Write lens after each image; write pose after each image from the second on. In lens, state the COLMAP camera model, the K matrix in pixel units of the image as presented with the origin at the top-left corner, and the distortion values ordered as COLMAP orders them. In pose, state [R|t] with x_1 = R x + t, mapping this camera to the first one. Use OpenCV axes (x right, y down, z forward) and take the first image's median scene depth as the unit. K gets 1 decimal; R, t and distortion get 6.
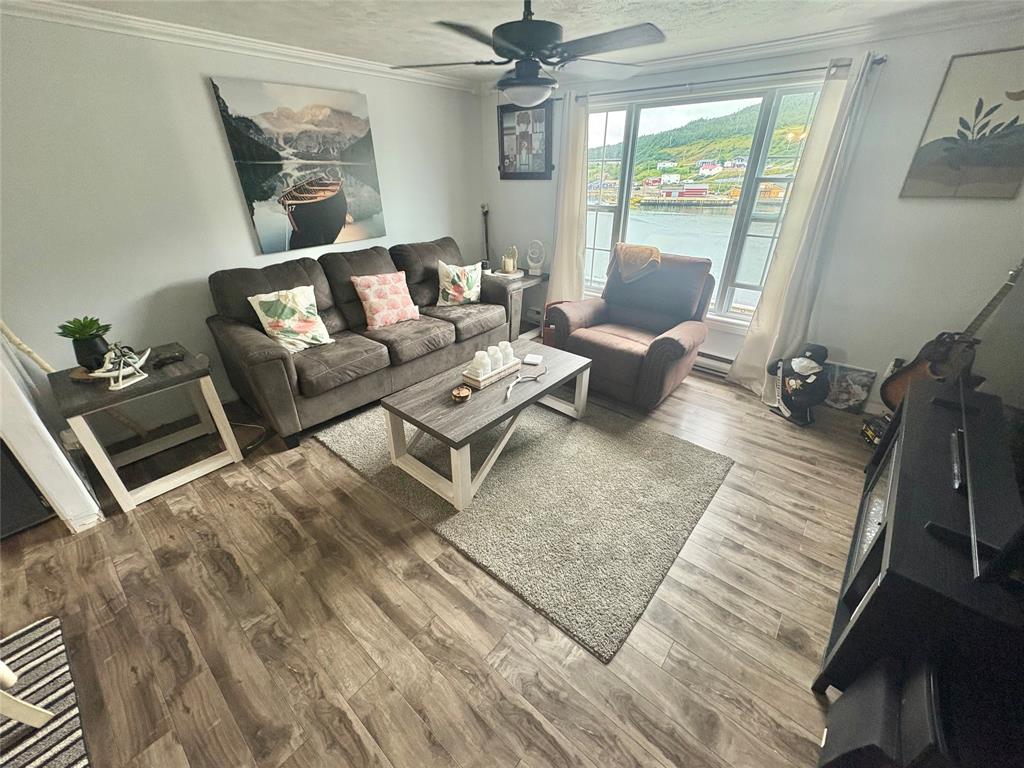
lens RADIAL K [[407.6, 0, 509.3], [0, 407.6, 382.7], [0, 0, 1]] dist [0.001289, -0.000249]
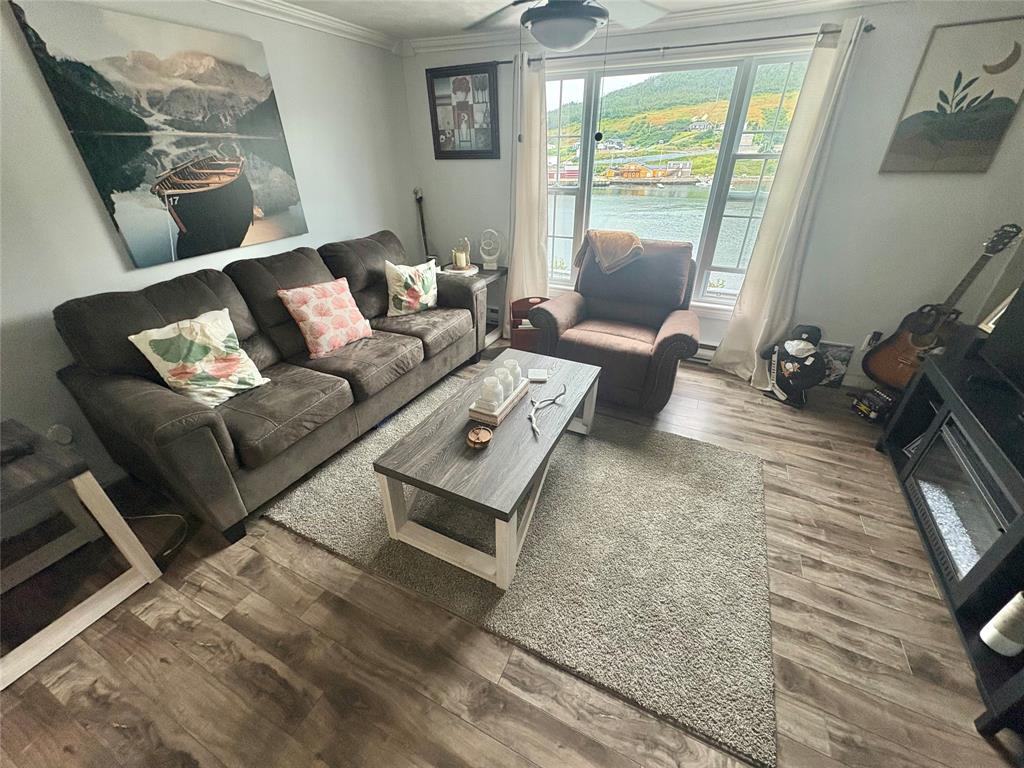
lens RADIAL K [[407.6, 0, 510.1], [0, 407.6, 383.4], [0, 0, 1]] dist [0.001289, -0.000249]
pose [[0.967951, -0.125693, 0.217422, -0.220091], [0.118012, 0.991851, 0.048012, -0.106587], [-0.221685, -0.020815, 0.974896, 0.235518]]
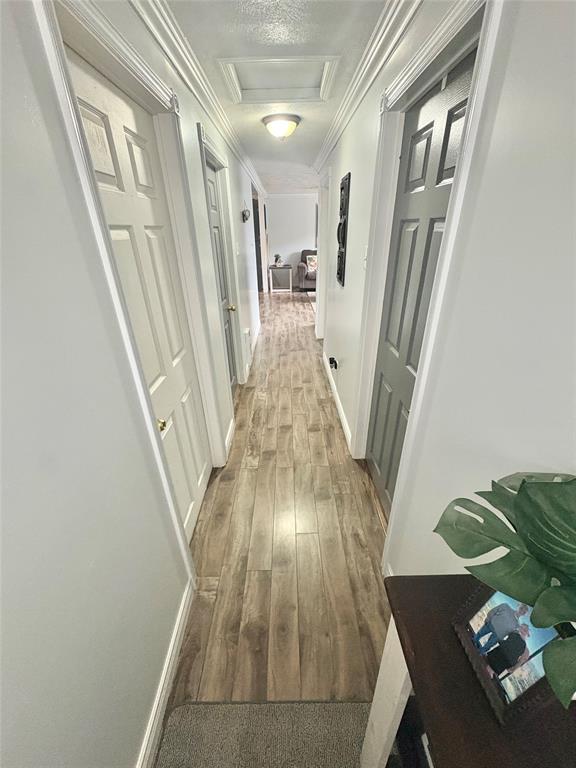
lens RADIAL K [[305.7, 0, 286.8], [0, 305.7, 382.4], [0, 0, 1]] dist [0.001289, -0.000249]
pose [[0.654390, 0.335190, -0.677806, 2.099313], [-0.336130, 0.931897, 0.136327, 0.750905], [0.677341, 0.138620, 0.722491, -1.436306]]
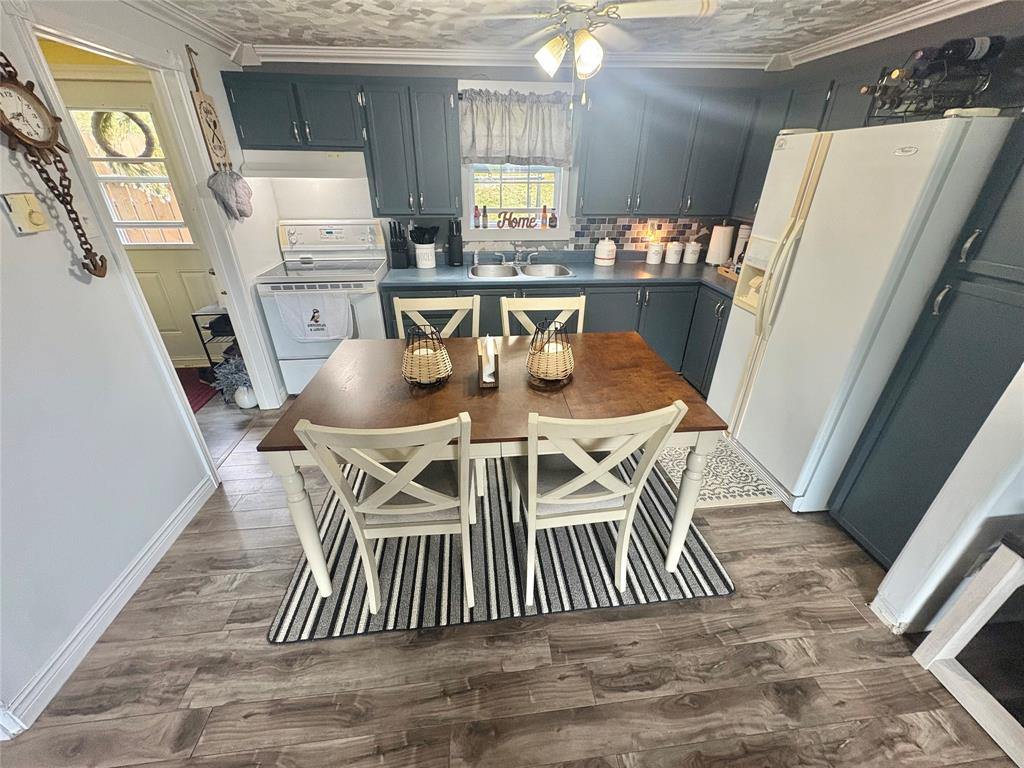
lens RADIAL K [[407.6, 0, 513.1], [0, 407.6, 384.1], [0, 0, 1]] dist [0.001289, -0.000249]
pose [[-0.688633, 0.347165, -0.636602, -0.180835], [-0.339091, 0.621844, 0.705923, -0.220809], [0.640938, 0.701988, -0.310501, 0.433025]]
